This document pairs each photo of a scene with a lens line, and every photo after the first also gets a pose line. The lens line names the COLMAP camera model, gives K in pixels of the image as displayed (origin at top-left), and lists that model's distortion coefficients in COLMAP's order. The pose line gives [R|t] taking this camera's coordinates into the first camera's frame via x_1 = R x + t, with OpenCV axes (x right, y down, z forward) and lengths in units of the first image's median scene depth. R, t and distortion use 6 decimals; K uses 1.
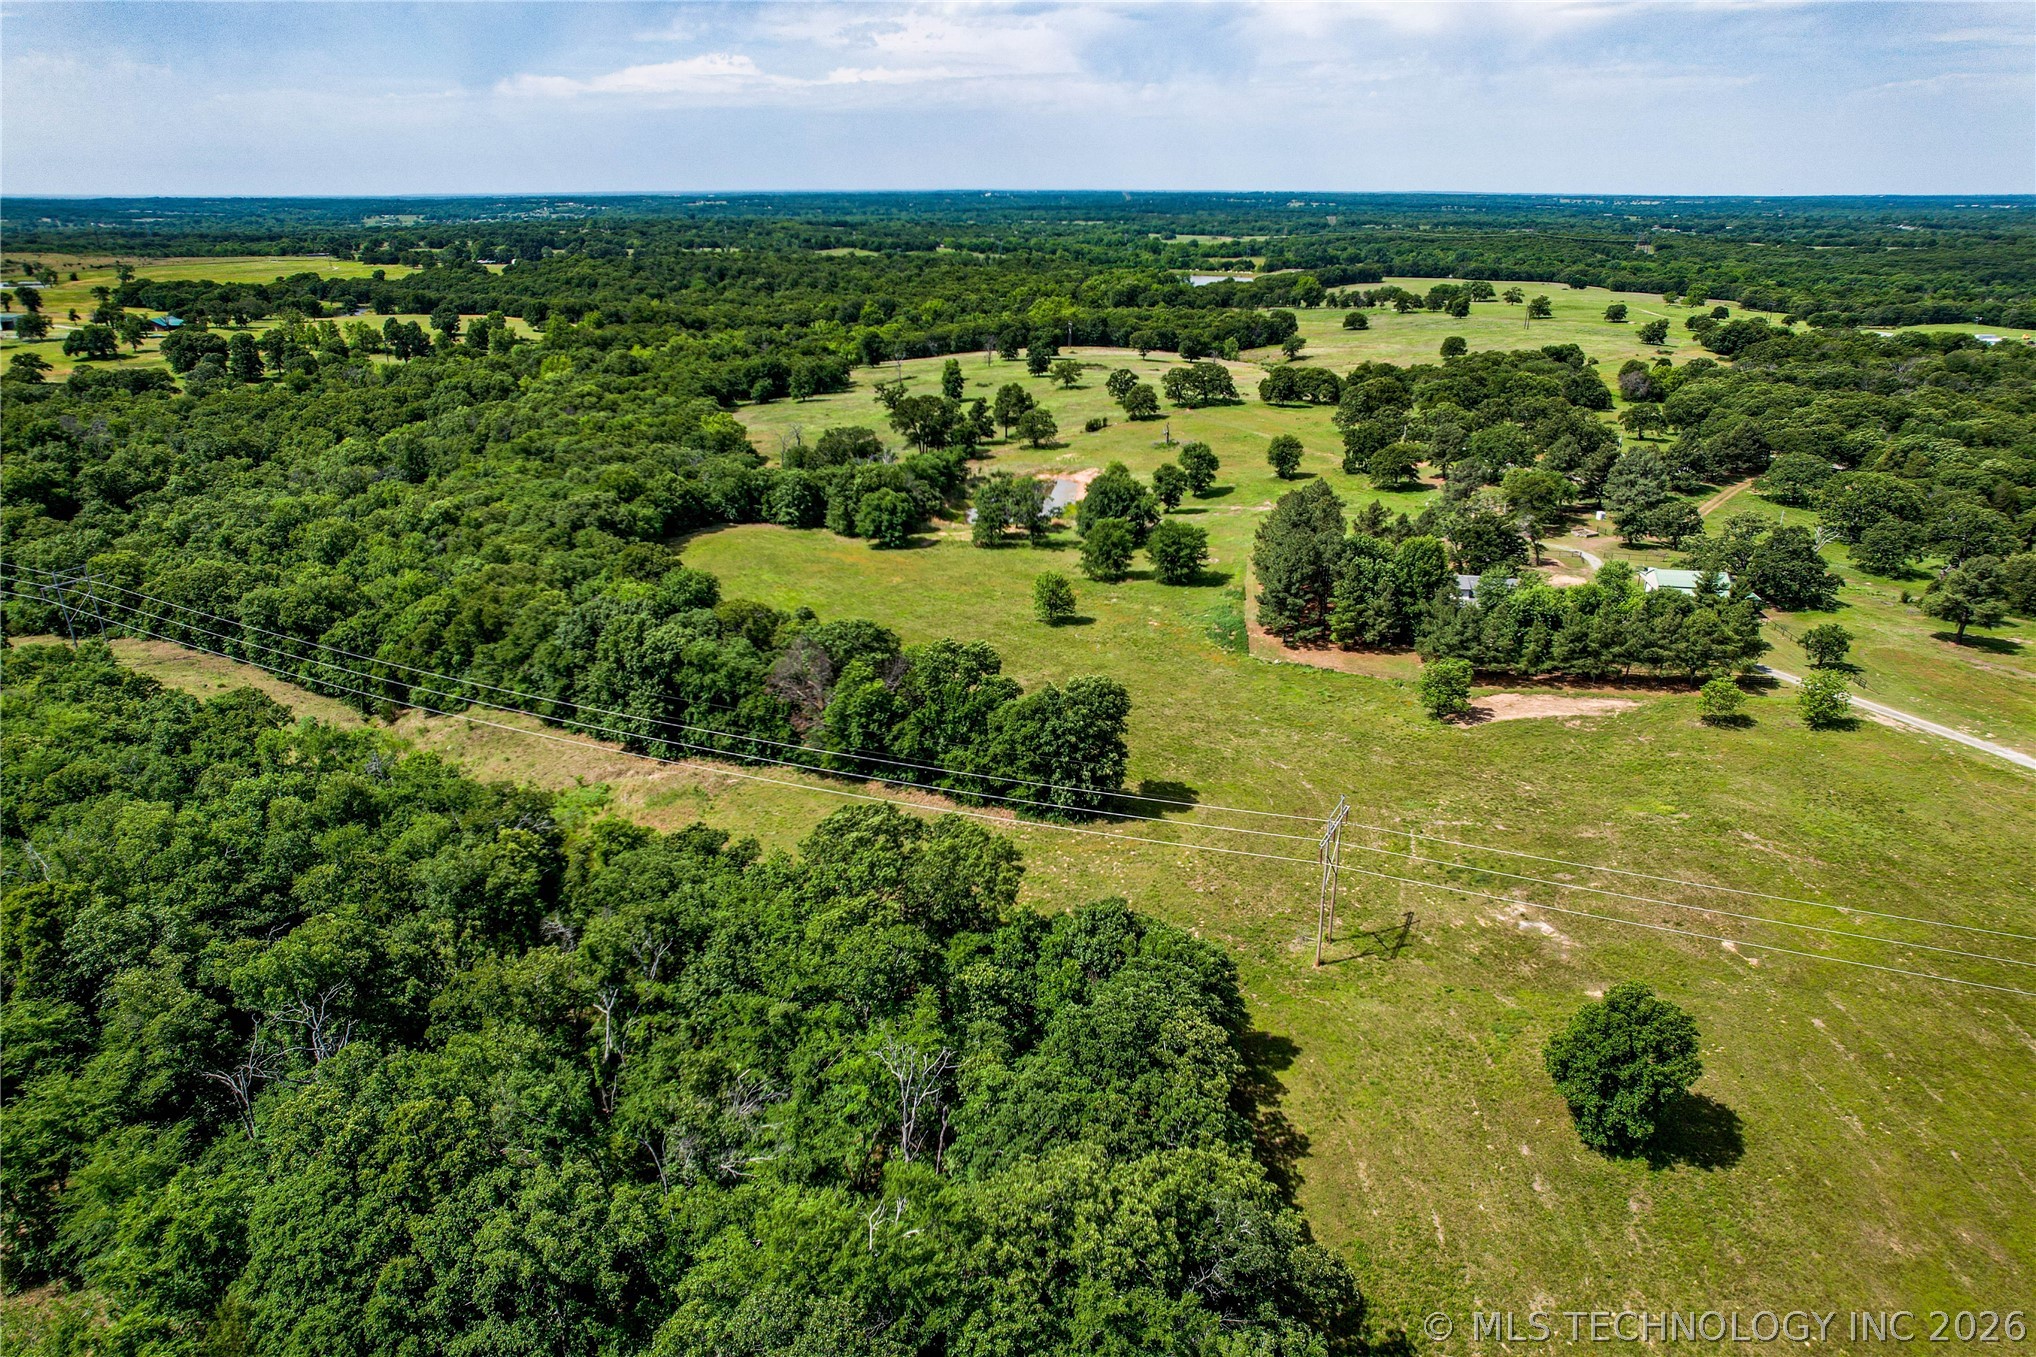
lens RADIAL K [[1315.8, 0, 1008.9], [0, 1315.8, 666.6], [0, 0, 1]] dist [-0.072454, 0.066289]
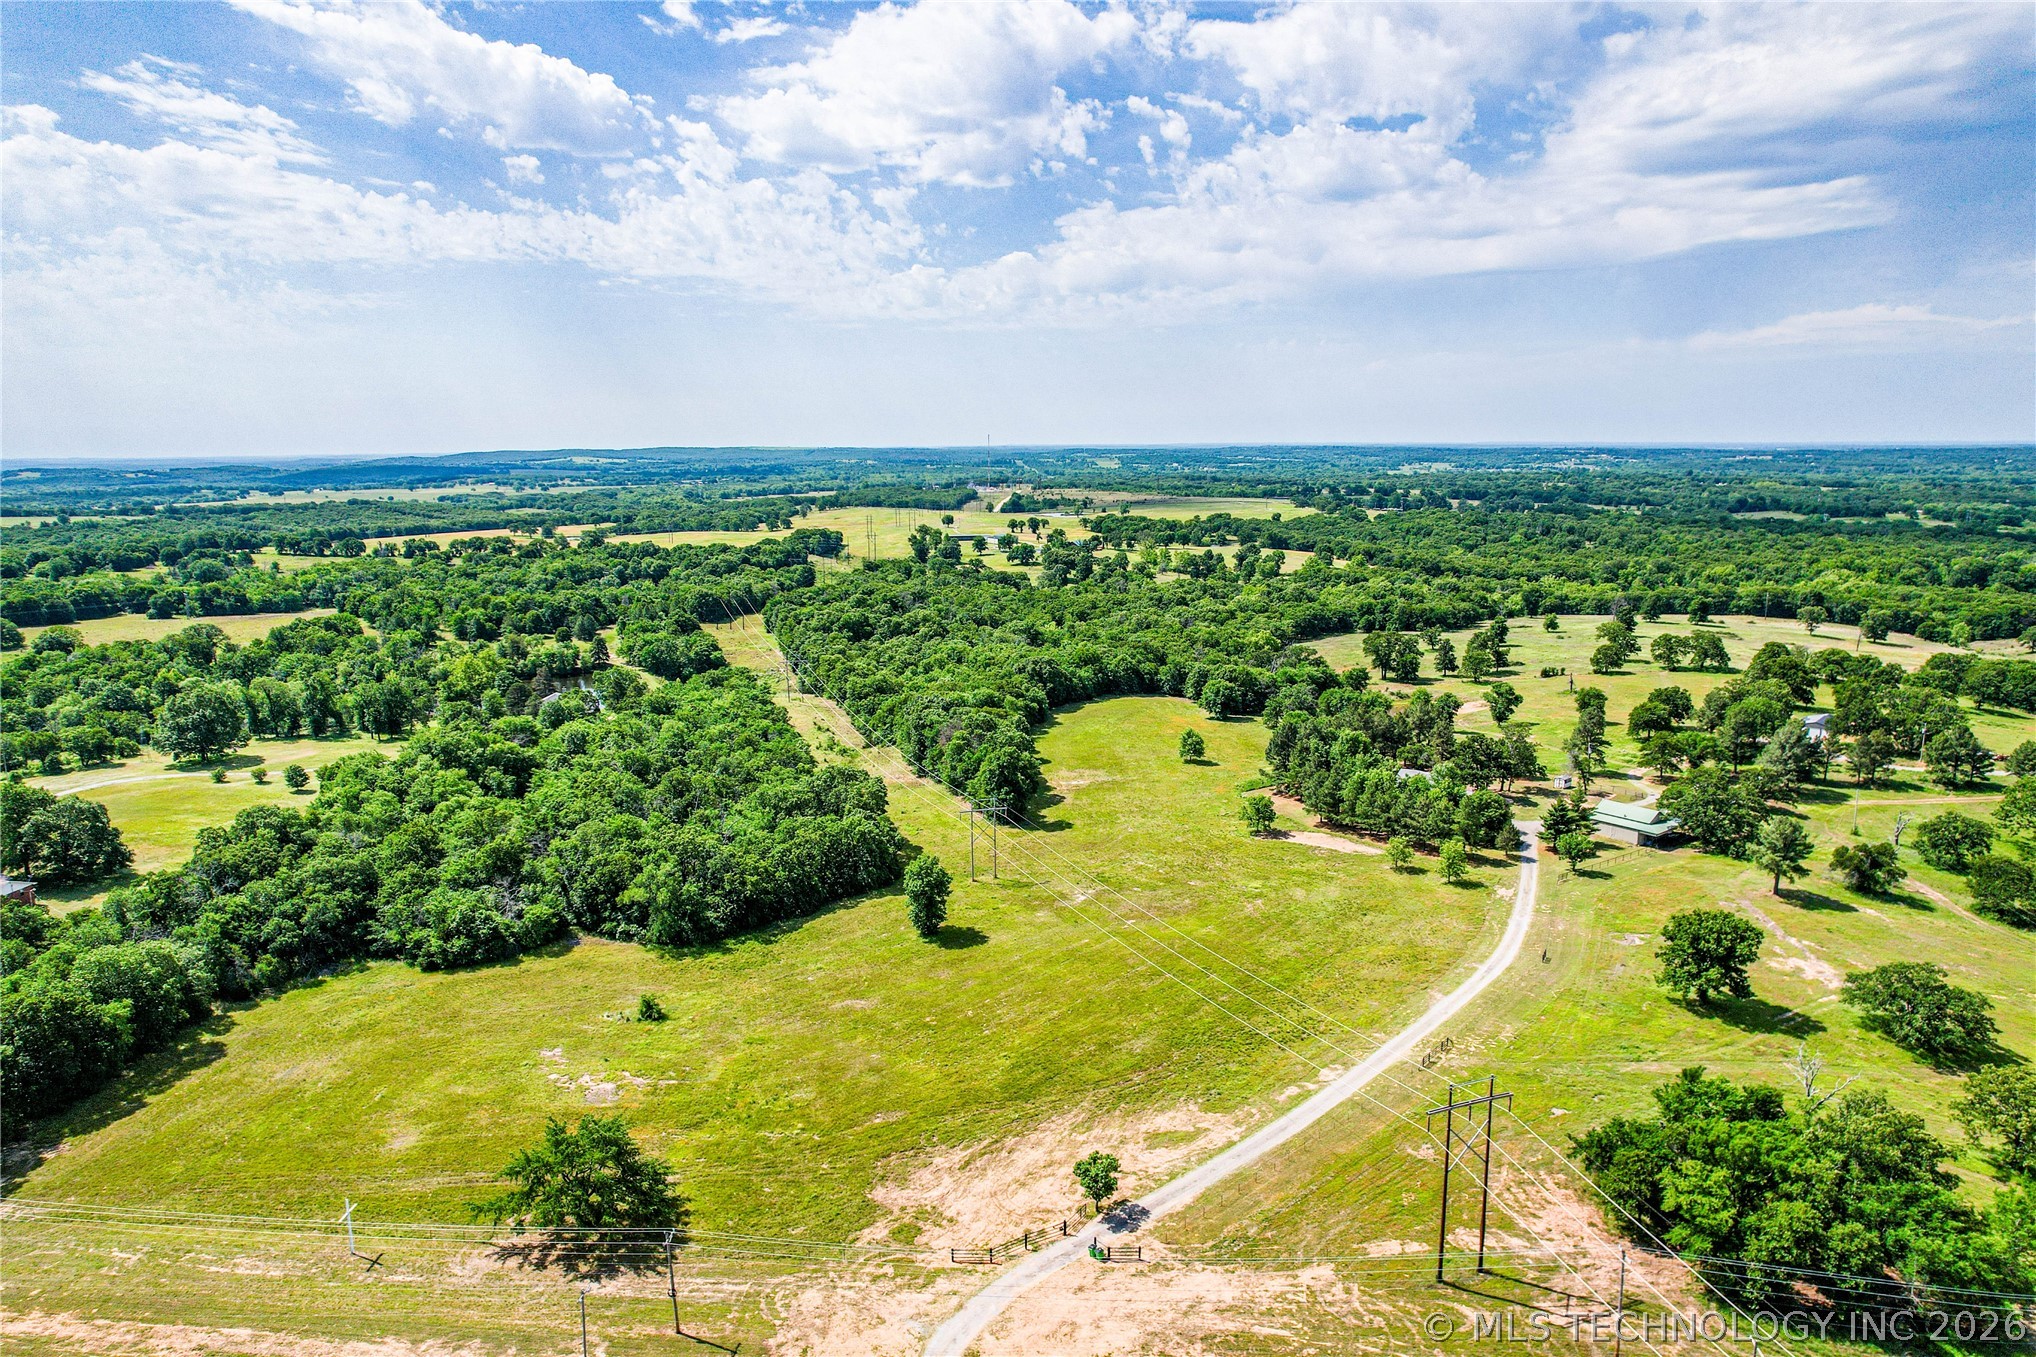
lens RADIAL K [[1315.8, 0, 1008.4], [0, 1315.8, 661.1], [0, 0, 1]] dist [-0.072454, 0.066289]
pose [[0.722621, 0.109614, -0.682499, 0.620932], [-0.232354, 0.968414, -0.090480, 0.027717], [0.651023, 0.223963, 0.725265, -0.189347]]
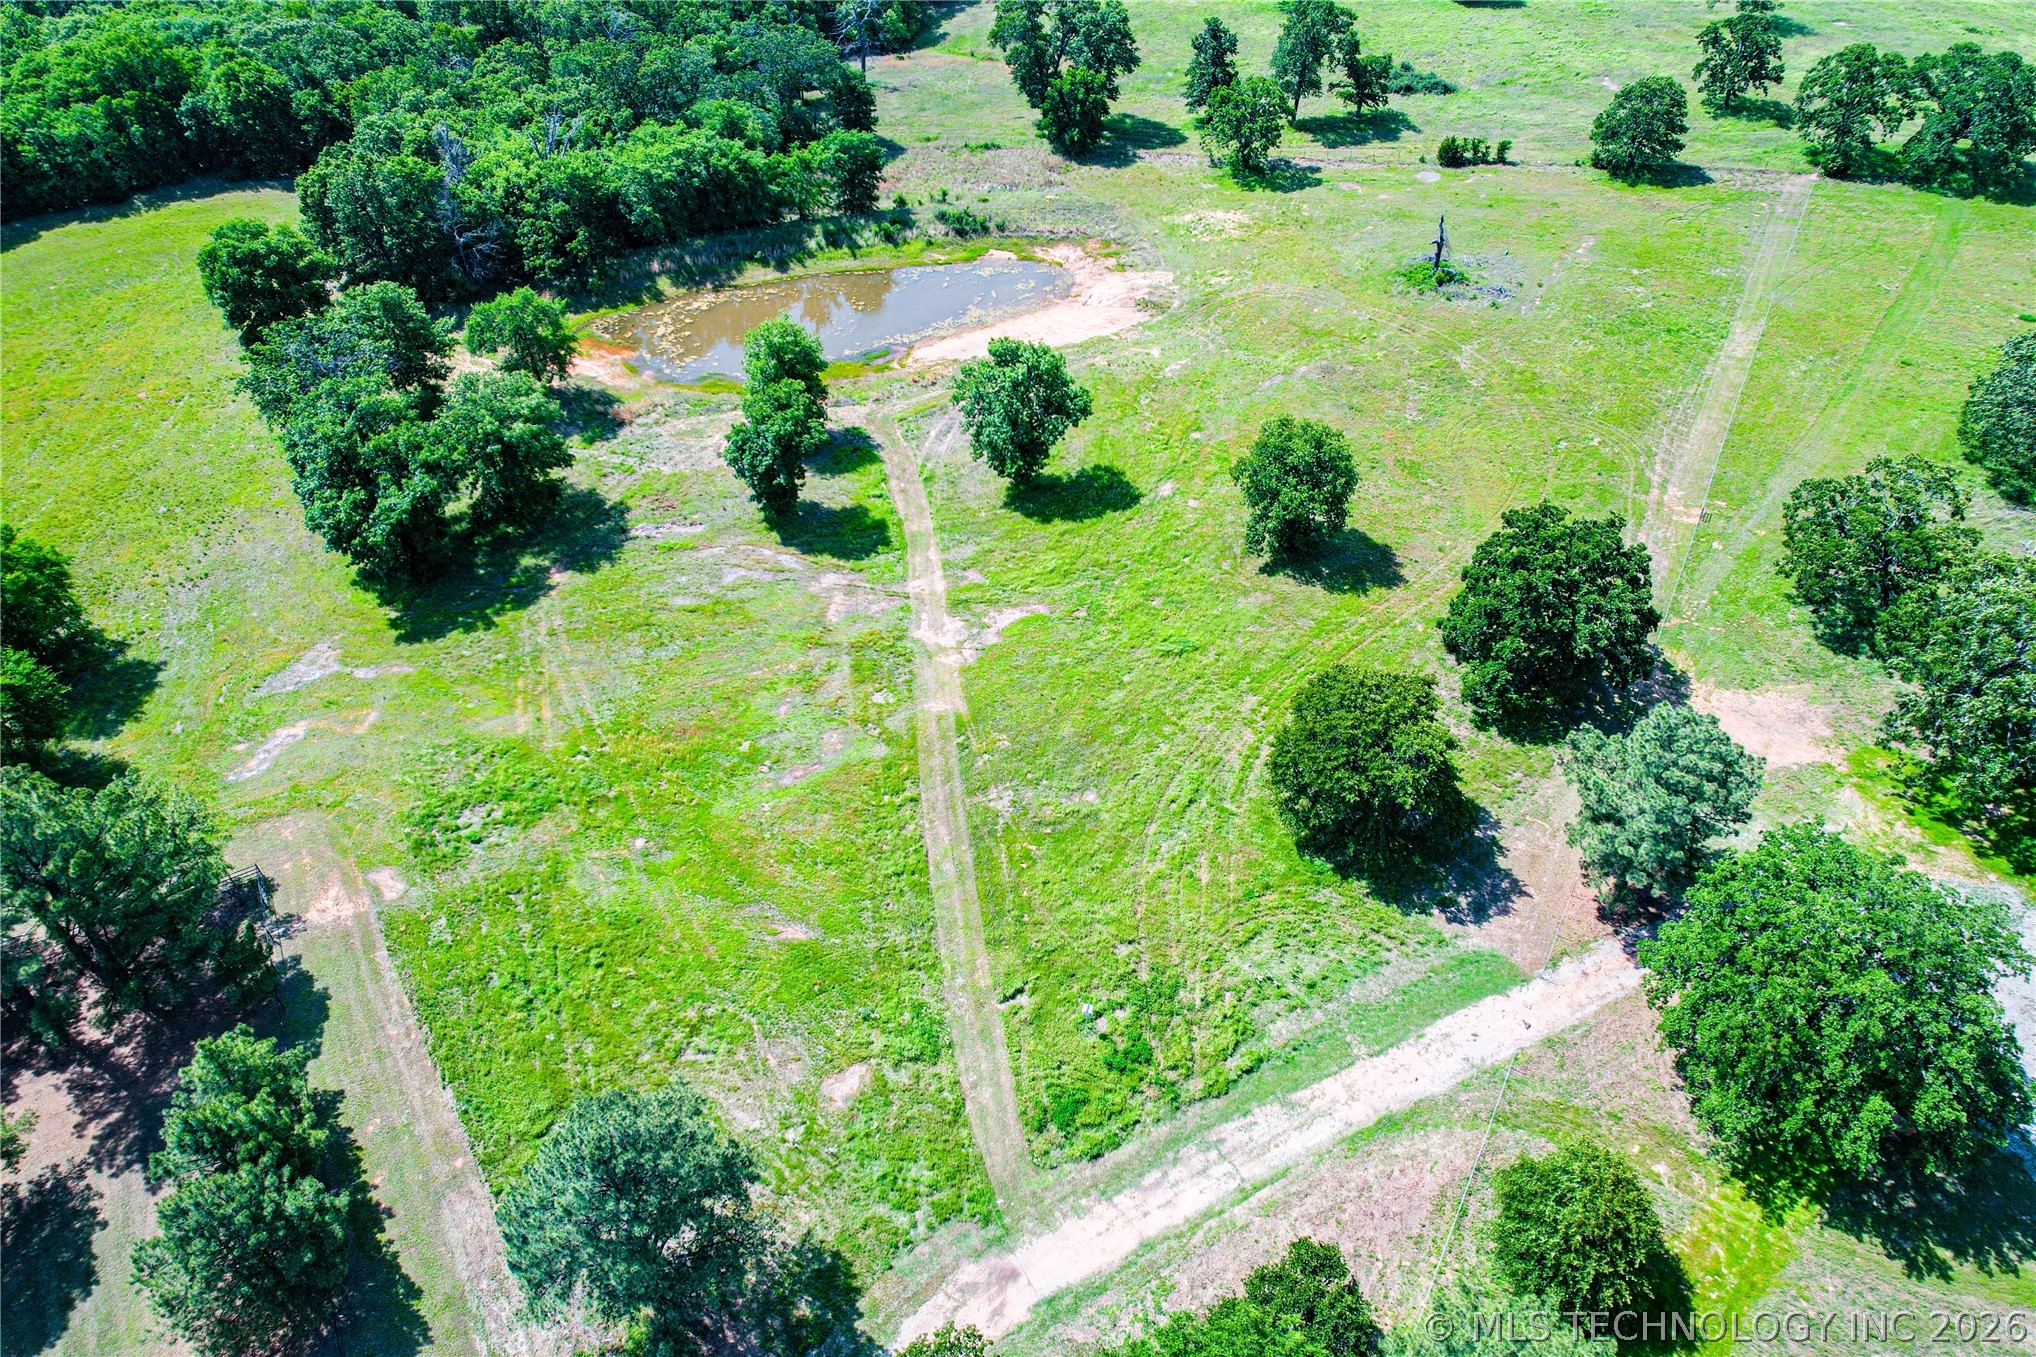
lens RADIAL K [[1315.8, 0, 1007.9], [0, 1315.8, 672.0], [0, 0, 1]] dist [-0.072454, 0.066289]
pose [[0.625394, 0.526217, -0.576175, 0.364050], [-0.269593, 0.838635, 0.473298, -0.246619], [0.732258, -0.140665, 0.666342, 0.734605]]
